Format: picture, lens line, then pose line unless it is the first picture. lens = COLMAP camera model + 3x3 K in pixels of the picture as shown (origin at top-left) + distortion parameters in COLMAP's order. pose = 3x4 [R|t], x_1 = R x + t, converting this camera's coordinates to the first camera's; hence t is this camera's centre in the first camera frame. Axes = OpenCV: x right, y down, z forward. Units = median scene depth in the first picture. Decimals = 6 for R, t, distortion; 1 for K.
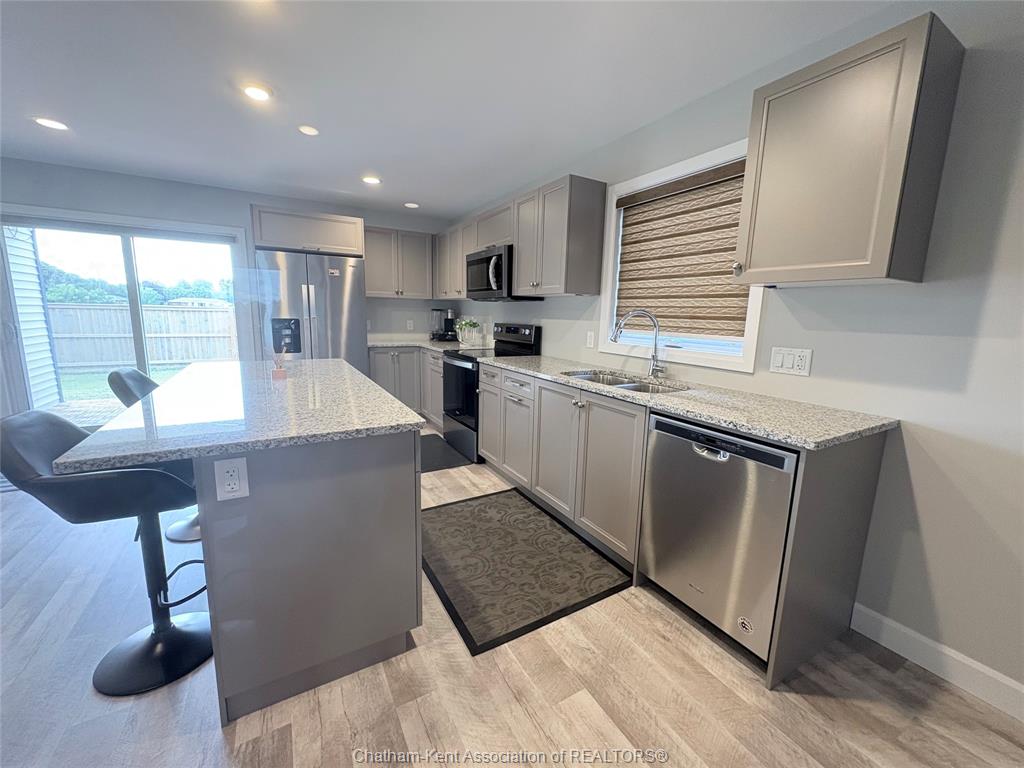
lens RADIAL K [[410.1, 0, 507.8], [0, 410.1, 380.1], [0, 0, 1]] dist [-0.004553, 0.002008]
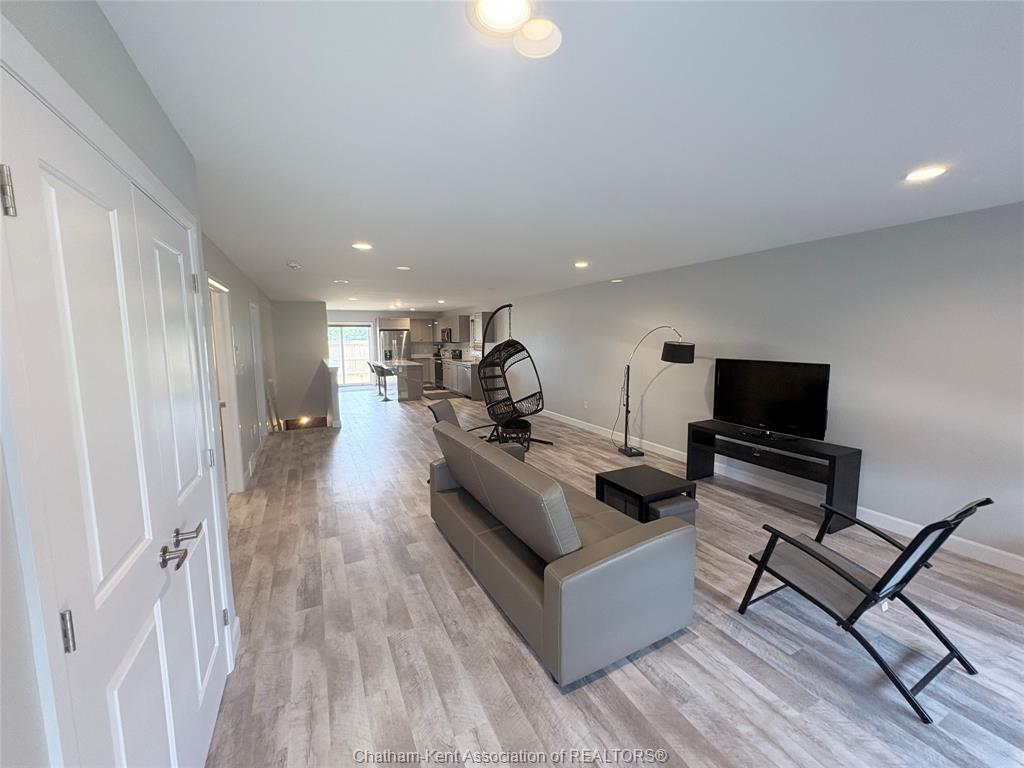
lens RADIAL K [[410.1, 0, 514.6], [0, 410.1, 382.9], [0, 0, 1]] dist [-0.004553, 0.002008]
pose [[0.998006, -0.026052, -0.057495, 1.044323], [0.023233, 0.998520, -0.049167, 0.468715], [0.058691, 0.047733, 0.997134, -3.478939]]
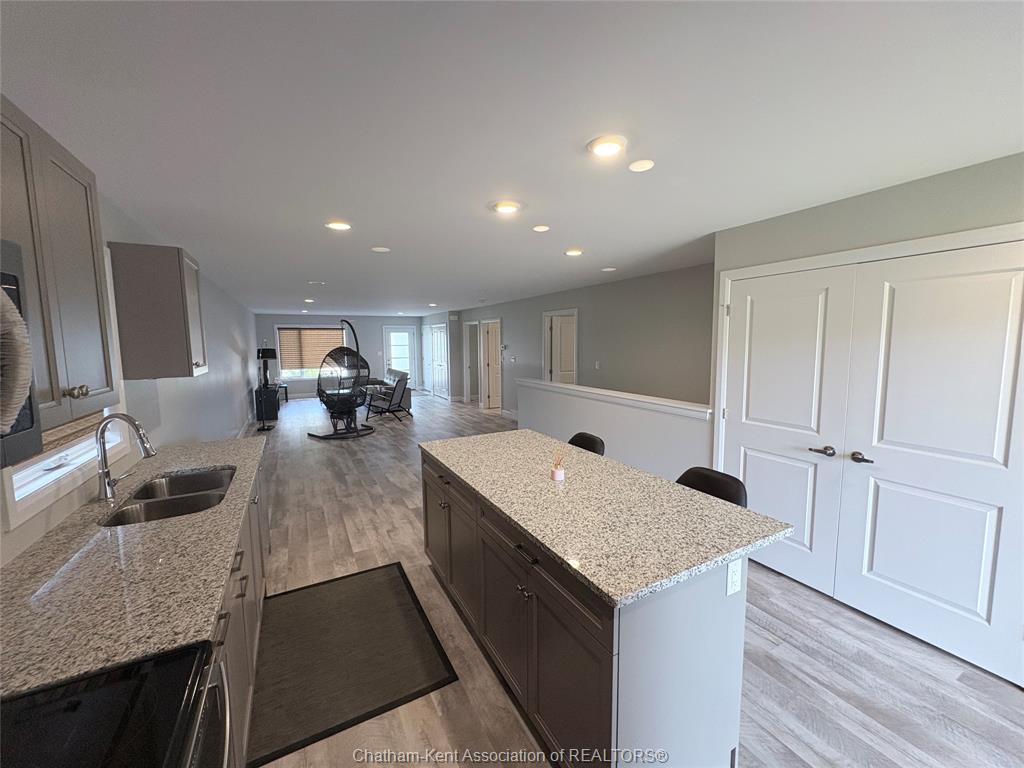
lens RADIAL K [[410.1, 0, 508.6], [0, 410.1, 382.1], [0, 0, 1]] dist [-0.004553, 0.002008]
pose [[-0.999423, -0.018382, 0.028577, -0.396488], [-0.010259, 0.965024, 0.261960, -0.415956], [-0.032393, 0.261515, -0.964656, 1.622281]]
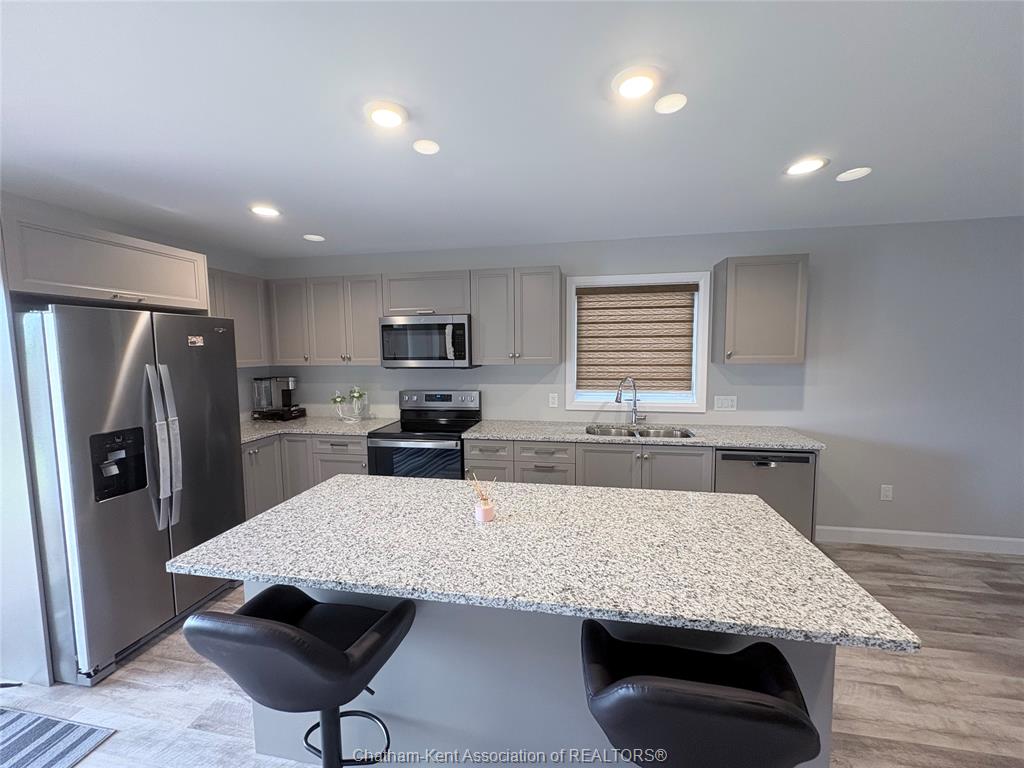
lens RADIAL K [[410.1, 0, 513.8], [0, 410.1, 380.0], [0, 0, 1]] dist [-0.004553, 0.002008]
pose [[0.646931, -0.093081, 0.756846, -0.901517], [0.150375, 0.988605, -0.006952, -0.199549], [-0.747575, 0.118308, 0.653556, 0.387100]]
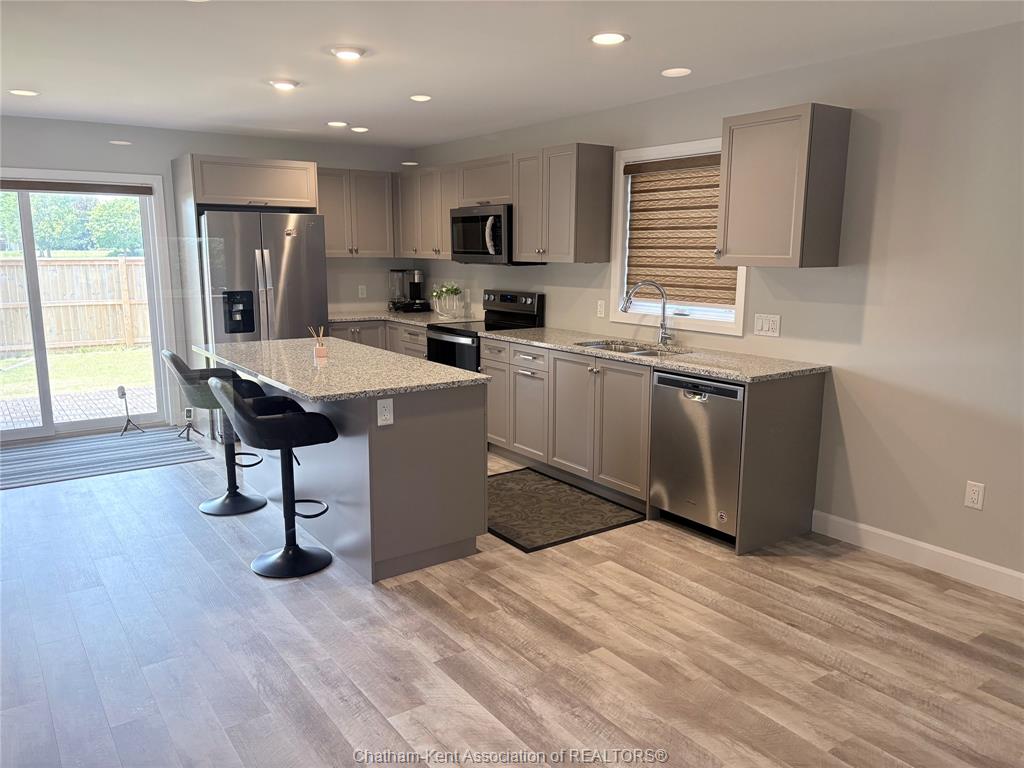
lens RADIAL K [[769.9, 0, 503.9], [0, 769.9, 391.9], [0, 0, 1]] dist [0.064612, -0.067008]
pose [[0.995868, -0.037652, 0.082644, -0.213296], [0.035681, 0.999045, 0.025205, 0.048975], [-0.083514, -0.022152, 0.996260, -0.917982]]
